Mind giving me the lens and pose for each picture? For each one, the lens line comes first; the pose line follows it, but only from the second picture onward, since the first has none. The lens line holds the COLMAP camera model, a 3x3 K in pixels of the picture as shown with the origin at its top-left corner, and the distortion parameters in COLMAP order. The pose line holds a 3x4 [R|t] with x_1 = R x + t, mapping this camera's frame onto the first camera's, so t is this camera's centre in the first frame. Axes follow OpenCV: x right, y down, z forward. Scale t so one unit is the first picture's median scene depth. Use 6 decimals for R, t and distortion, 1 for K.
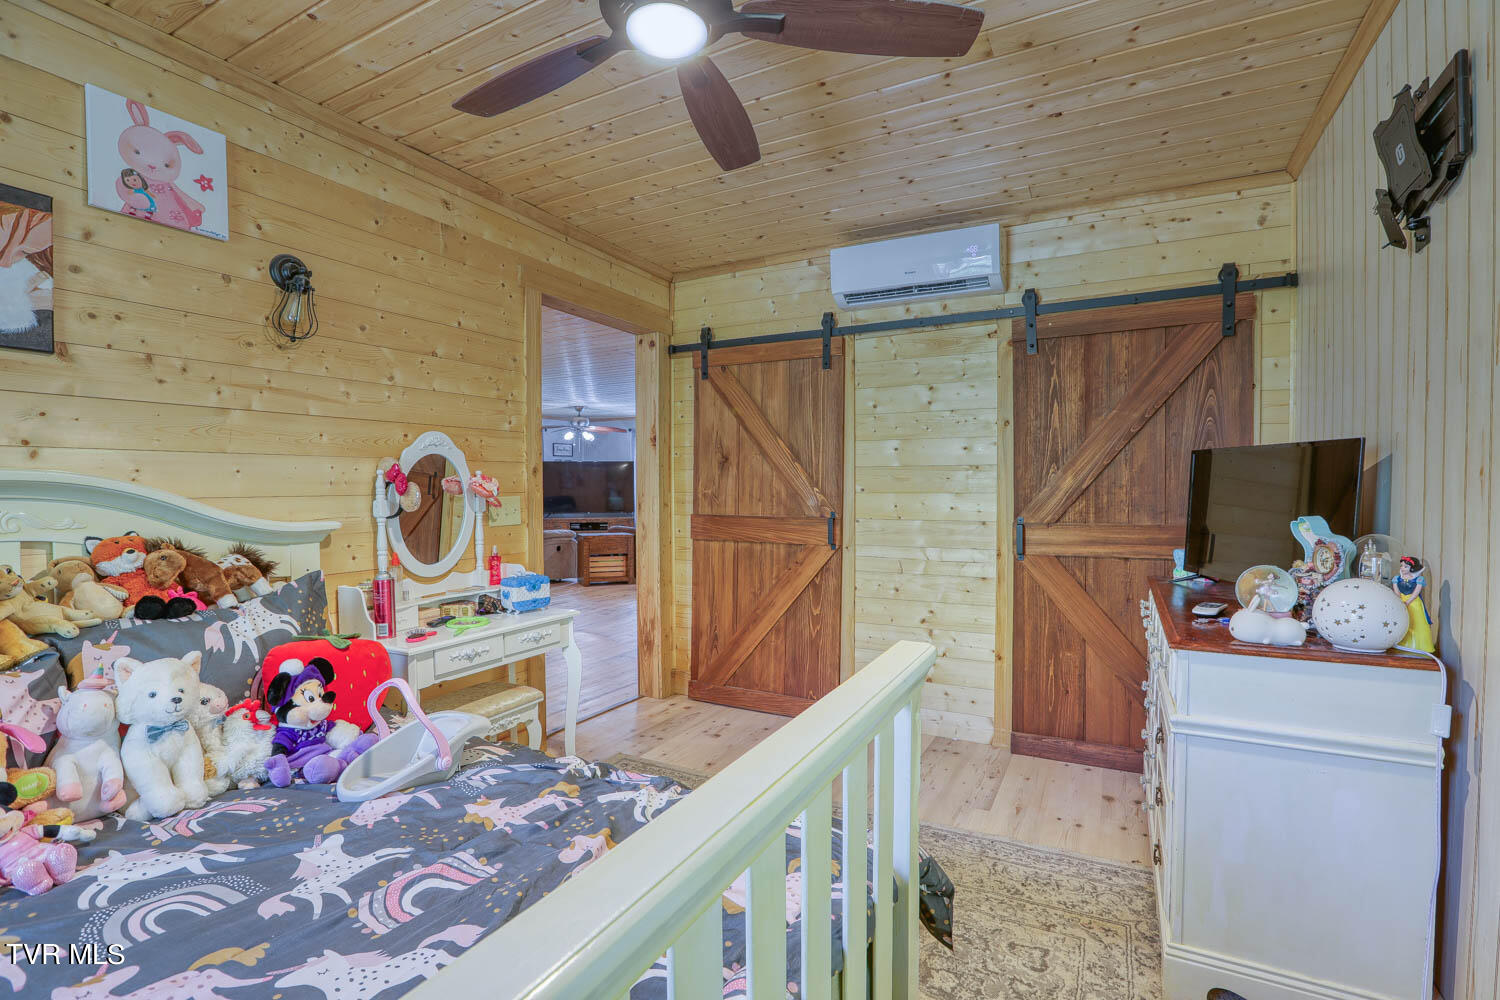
lens RADIAL K [[683.4, 0, 750.0], [0, 683.4, 500.0], [0, 0, 1]] dist [0.000905, 0.017960]
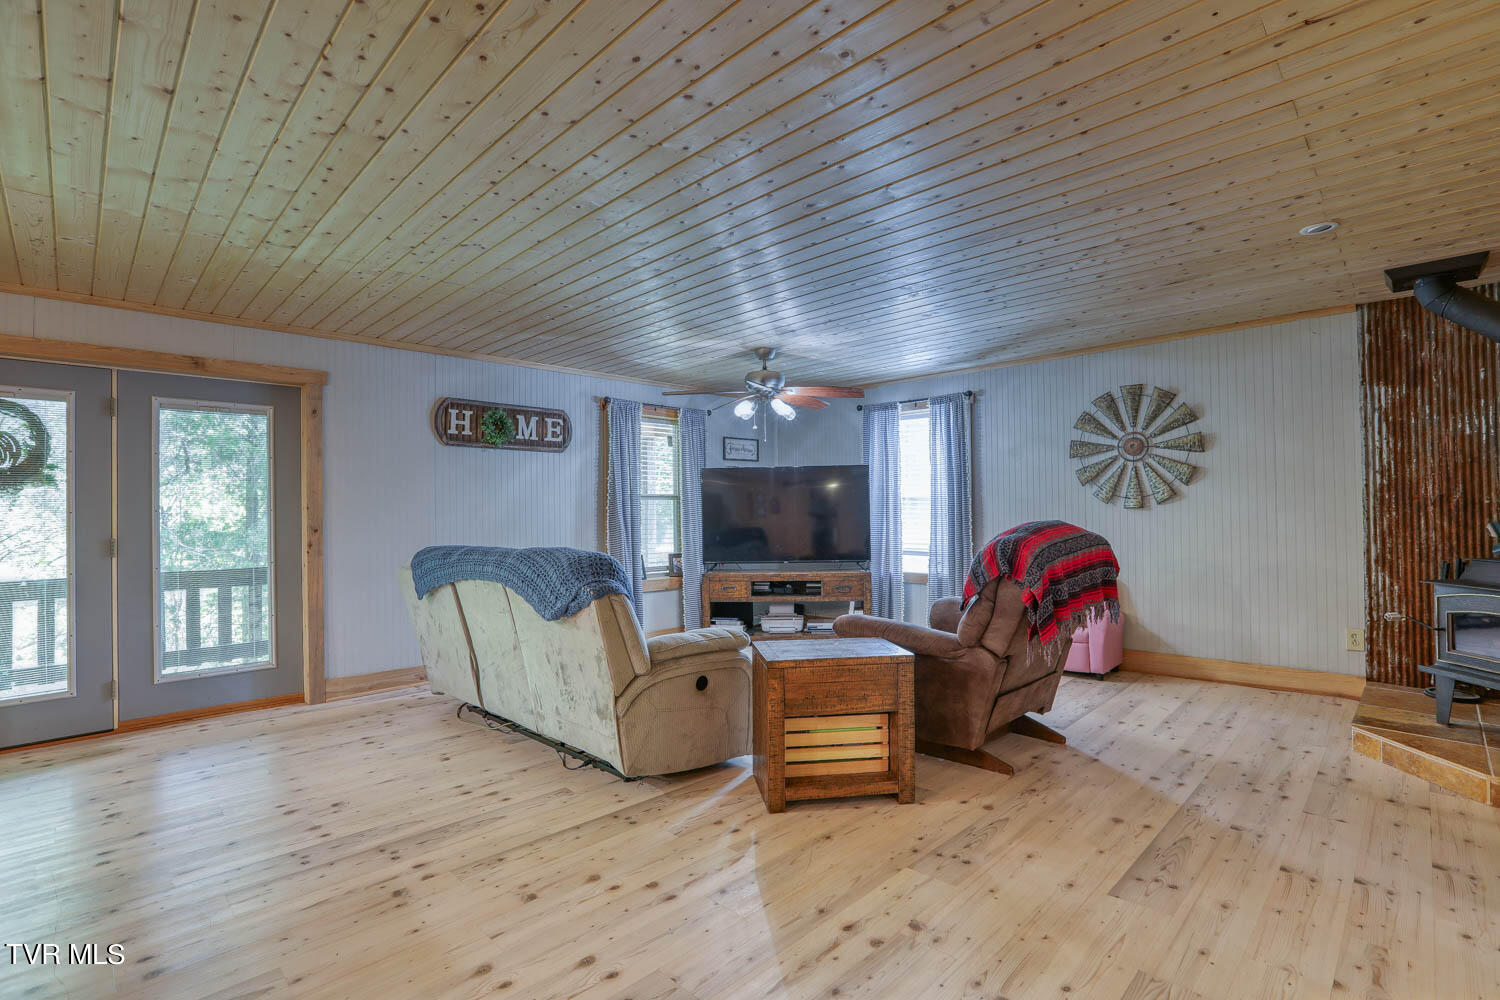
lens RADIAL K [[694.5, 0, 756.5], [0, 694.5, 503.7], [0, 0, 1]] dist [-0.049029, 0.017581]
pose [[0.961323, -0.014376, -0.275049, -0.343618], [0.005269, 0.999414, -0.033822, -0.026842], [0.275374, 0.031065, 0.960835, 1.498381]]
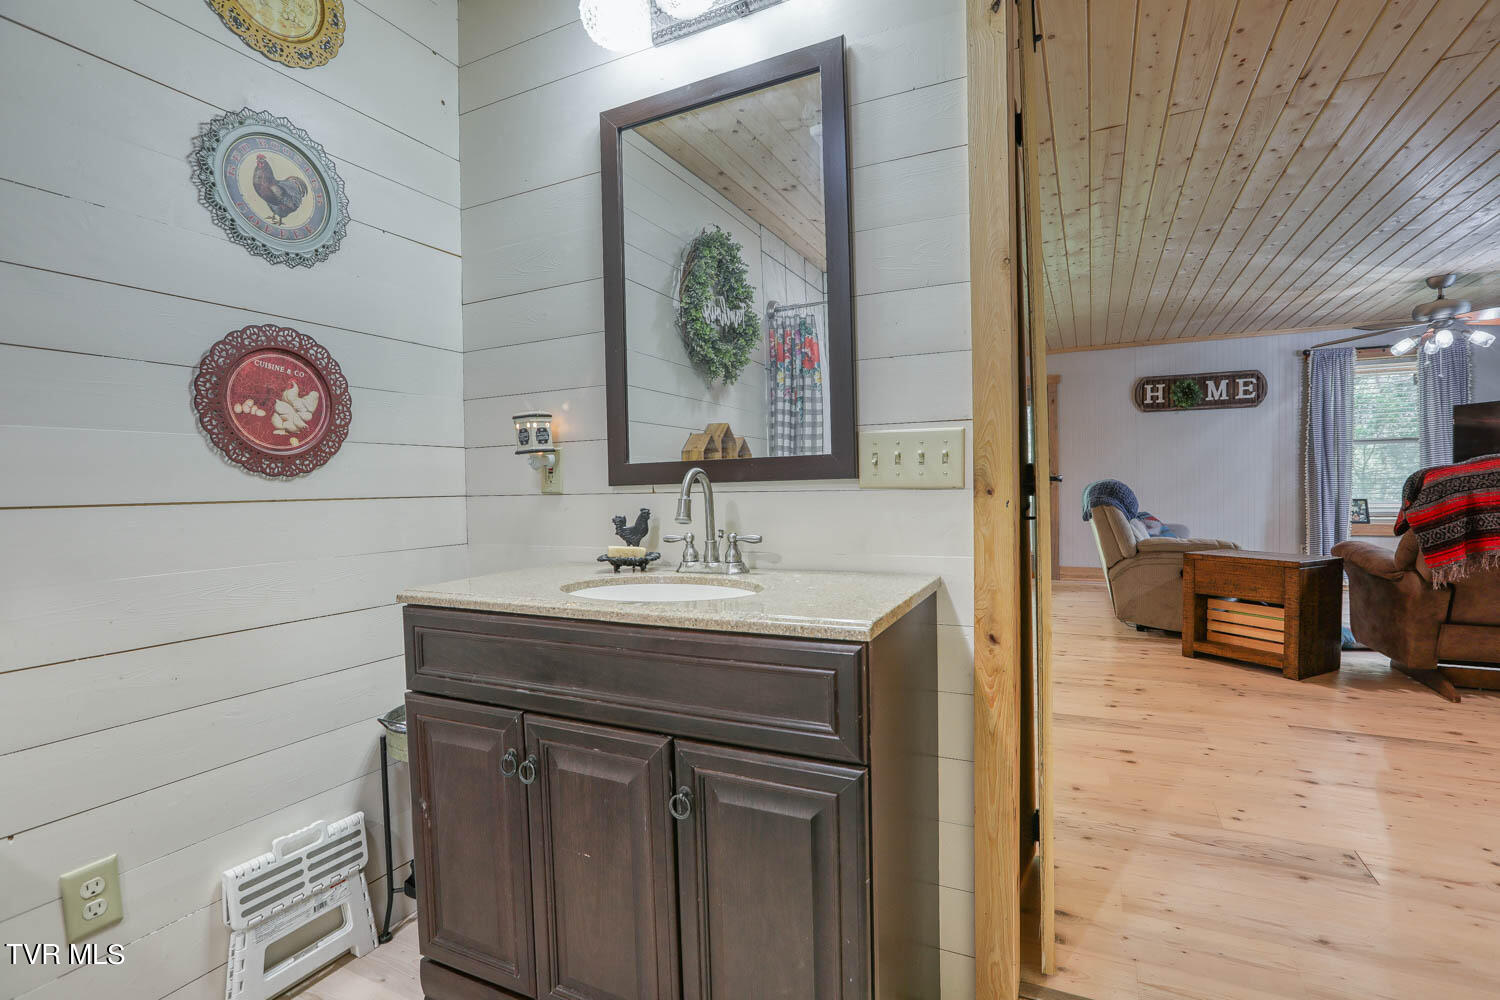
lens RADIAL K [[694.5, 0, 756.5], [0, 694.5, 503.7], [0, 0, 1]] dist [-0.049029, 0.017581]
pose [[0.050440, 0.022599, -0.998471, 0.494547], [-0.001636, 0.999744, 0.022545, 0.015284], [0.998726, 0.000497, 0.050464, 1.493488]]
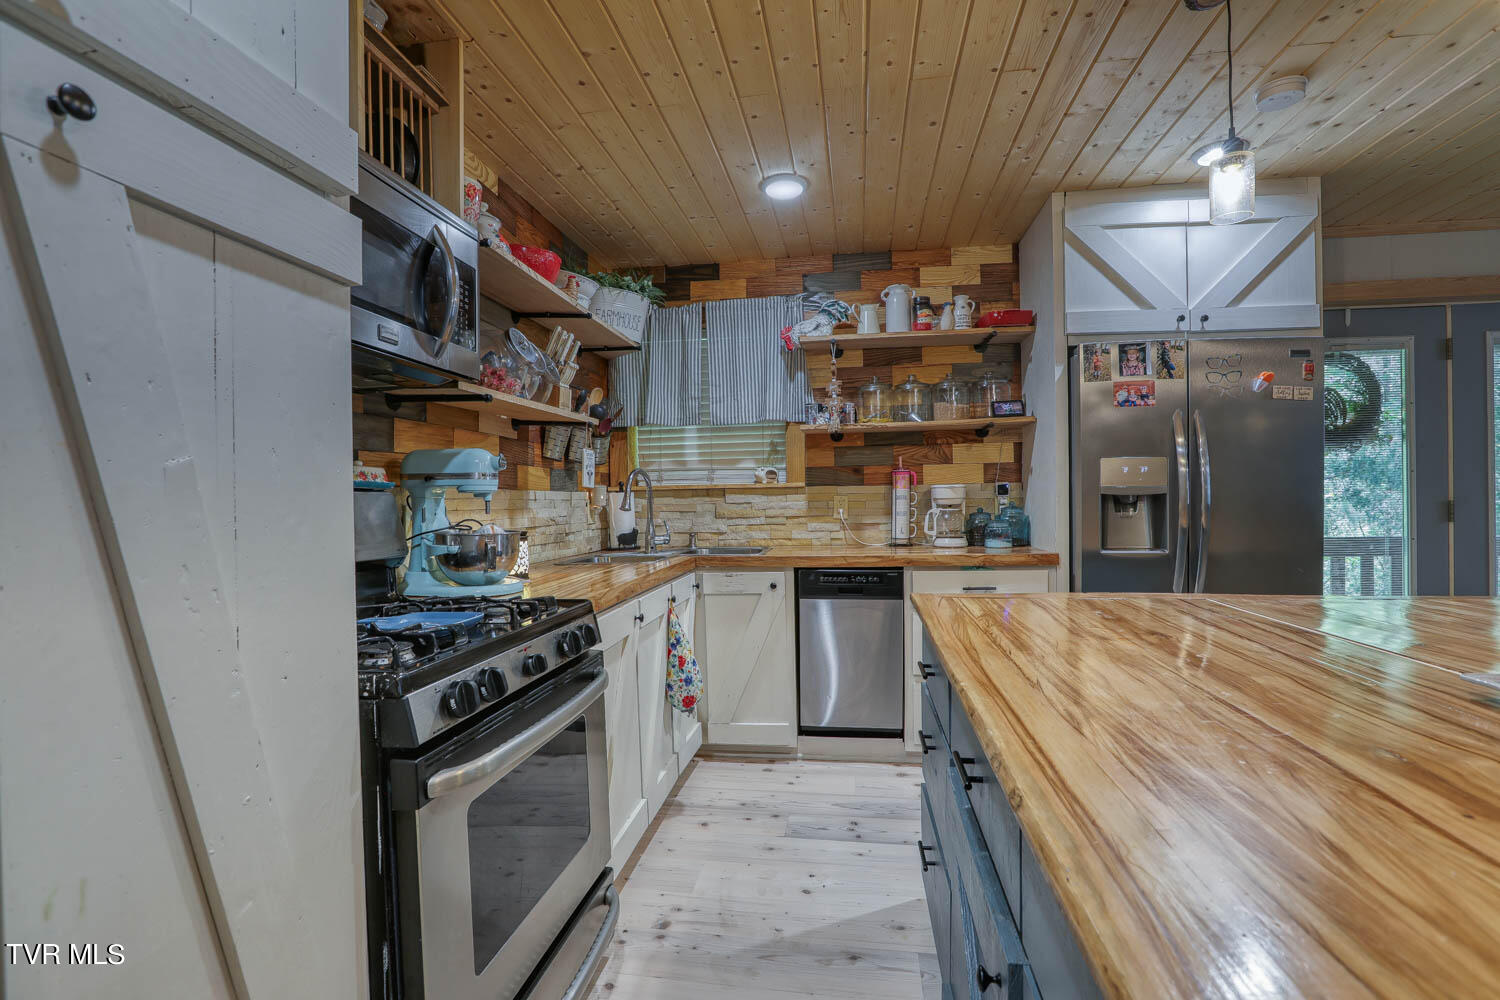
lens RADIAL K [[686.7, 0, 756.1], [0, 686.7, 501.5], [0, 0, 1]] dist [-0.048489, 0.016824]
pose [[0.344402, 0.008372, -0.938785, -1.061194], [-0.007587, 0.999952, 0.006134, -0.010429], [0.938792, 0.005010, 0.344449, 1.048076]]
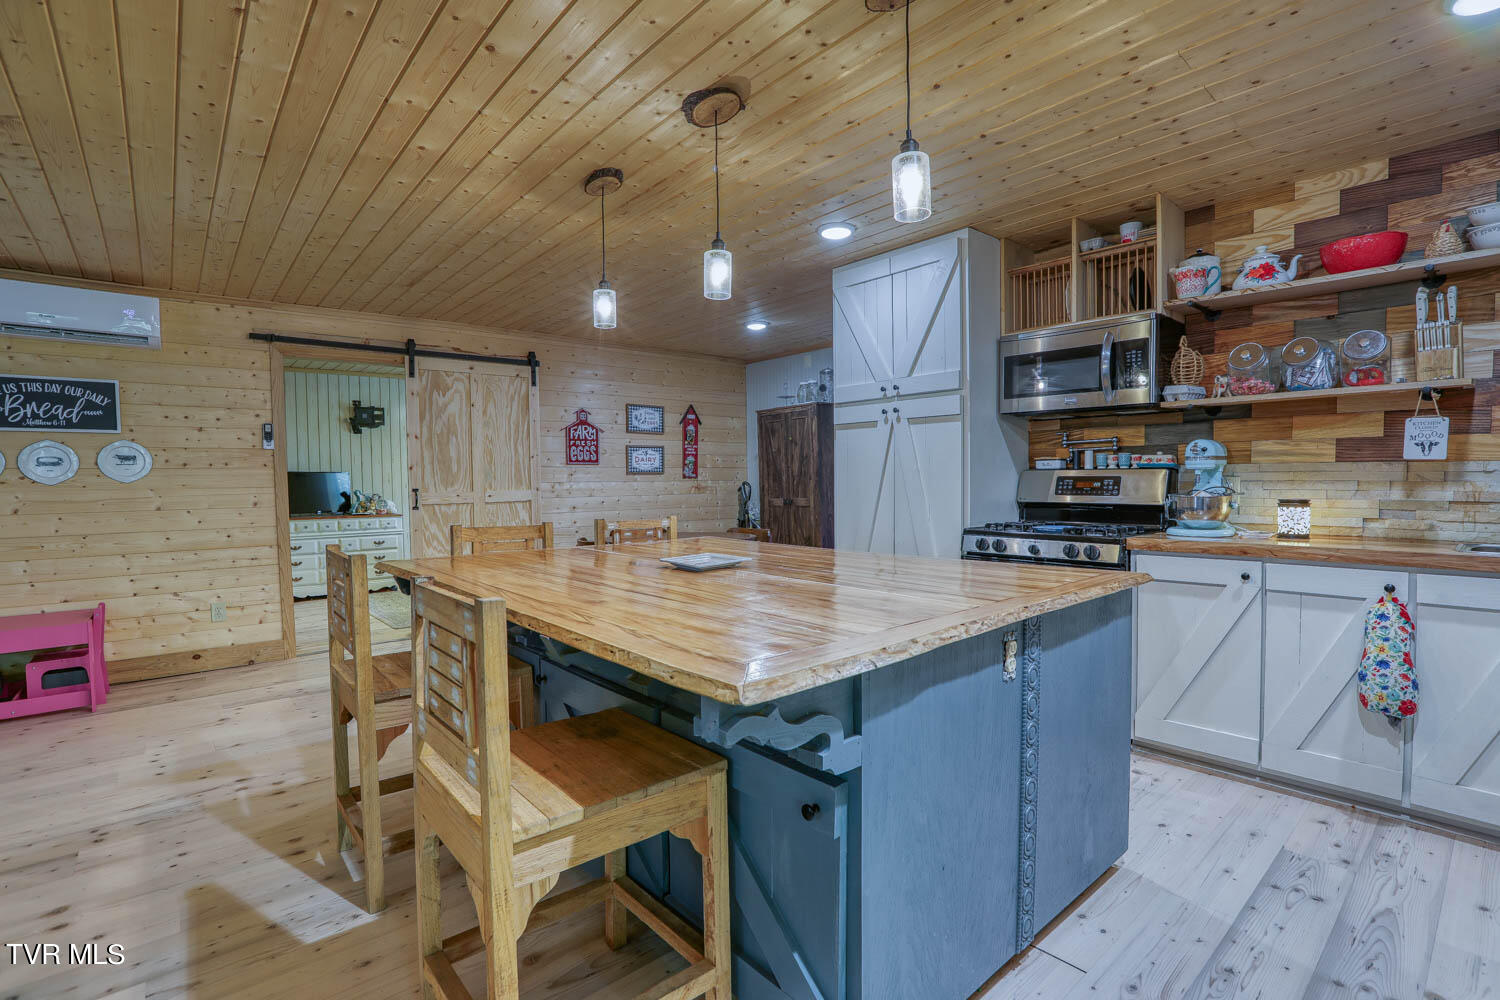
lens RADIAL K [[694.5, 0, 756.5], [0, 694.5, 503.7], [0, 0, 1]] dist [-0.049029, 0.017581]
pose [[-0.938847, 0.002880, 0.344322, -1.424477], [0.023765, 0.998123, 0.056450, -0.029105], [-0.343513, 0.061181, -0.937153, 1.967628]]
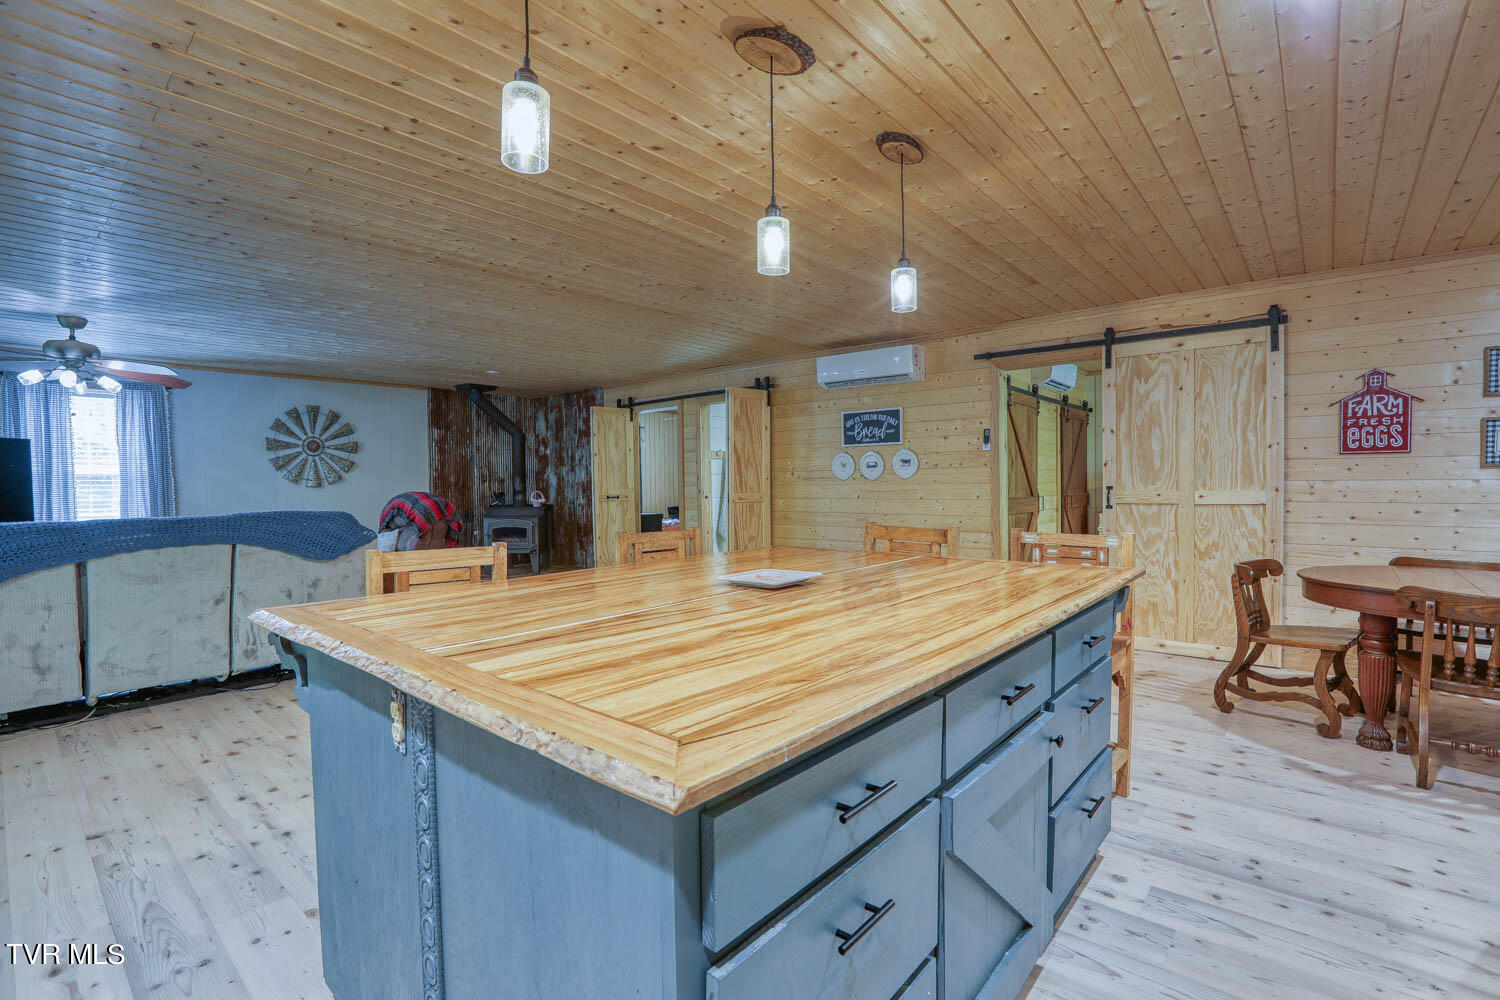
lens RADIAL K [[684.9, 0, 753.6], [0, 684.9, 503.3], [0, 0, 1]] dist [-0.050608, 0.017907]
pose [[0.208184, -0.028243, 0.977682, -1.699594], [0.031165, 0.999267, 0.022230, -0.014718], [-0.977593, 0.025842, 0.208912, 1.295491]]
